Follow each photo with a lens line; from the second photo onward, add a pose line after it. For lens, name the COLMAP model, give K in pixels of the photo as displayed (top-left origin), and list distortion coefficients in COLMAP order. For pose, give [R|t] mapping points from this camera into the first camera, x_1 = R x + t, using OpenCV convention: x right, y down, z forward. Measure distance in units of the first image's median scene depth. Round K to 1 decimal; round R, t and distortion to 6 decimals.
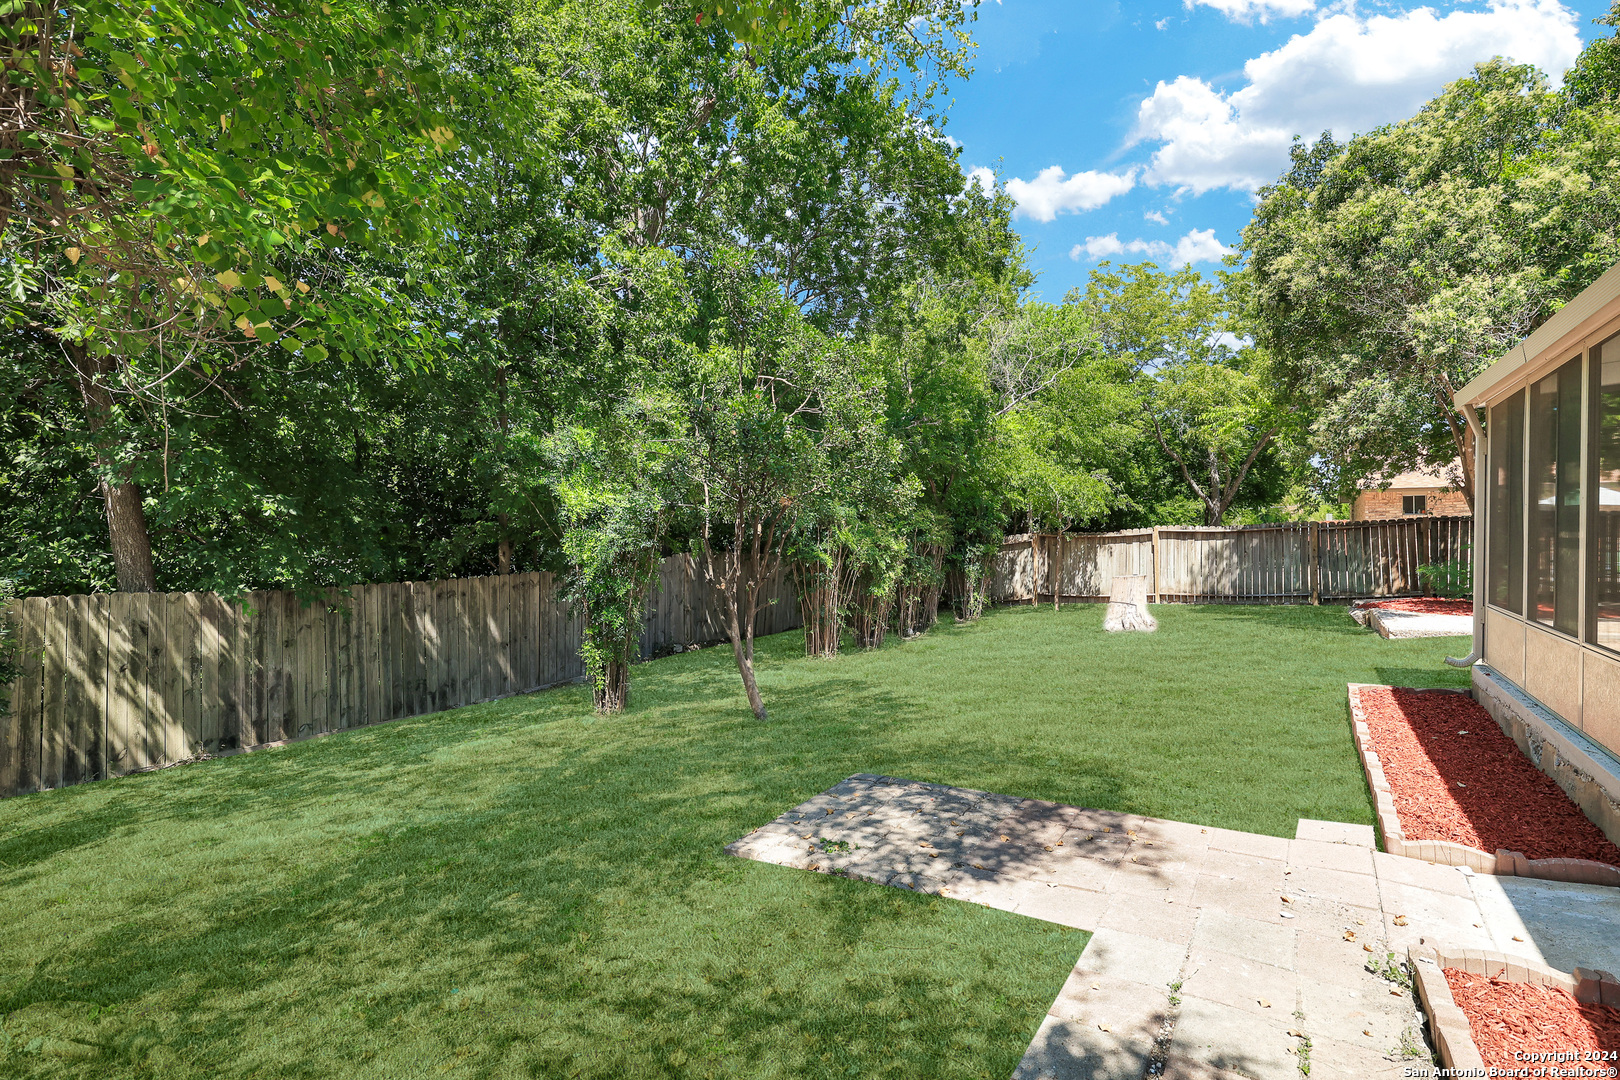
lens RADIAL K [[741.4, 0, 809.4], [0, 741.4, 540.5], [0, 0, 1]] dist [-0.001540, 0.002692]
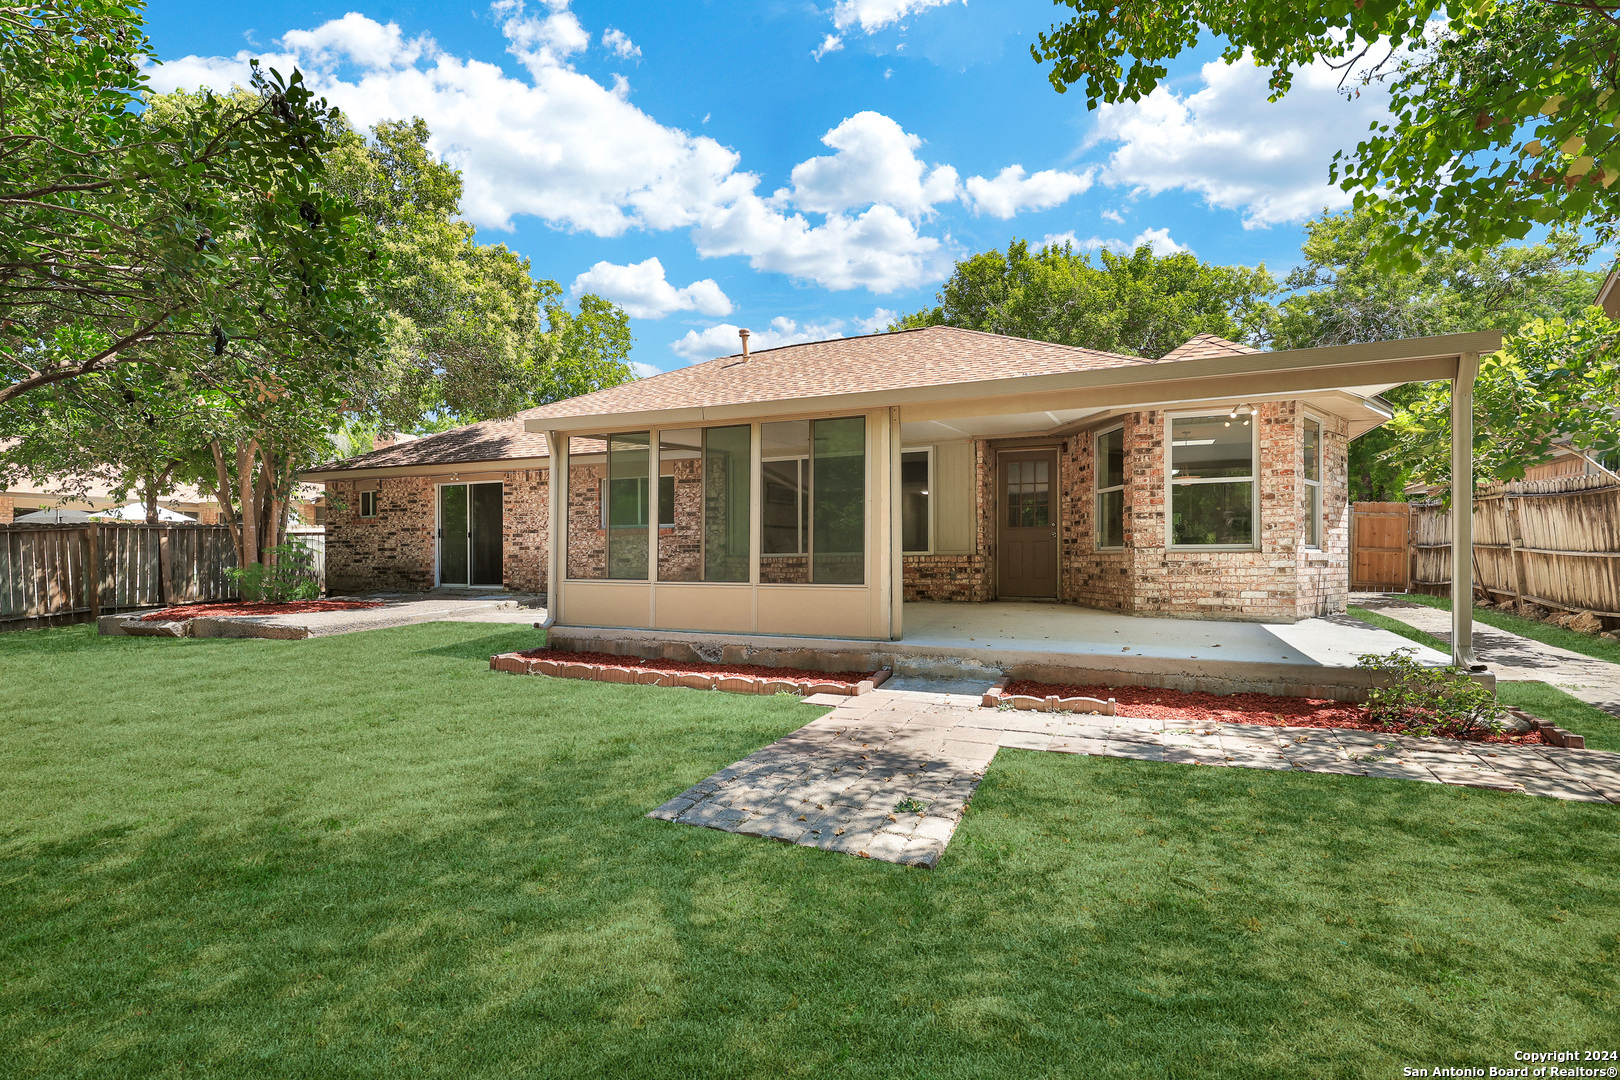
lens RADIAL K [[741.4, 0, 820.9], [0, 741.4, 551.3], [0, 0, 1]] dist [-0.001540, 0.002692]
pose [[-0.137450, 0.010163, 0.990457, -0.878155], [0.007040, 0.999932, -0.009284, 0.075854], [-0.990484, 0.005697, -0.137513, 1.182374]]
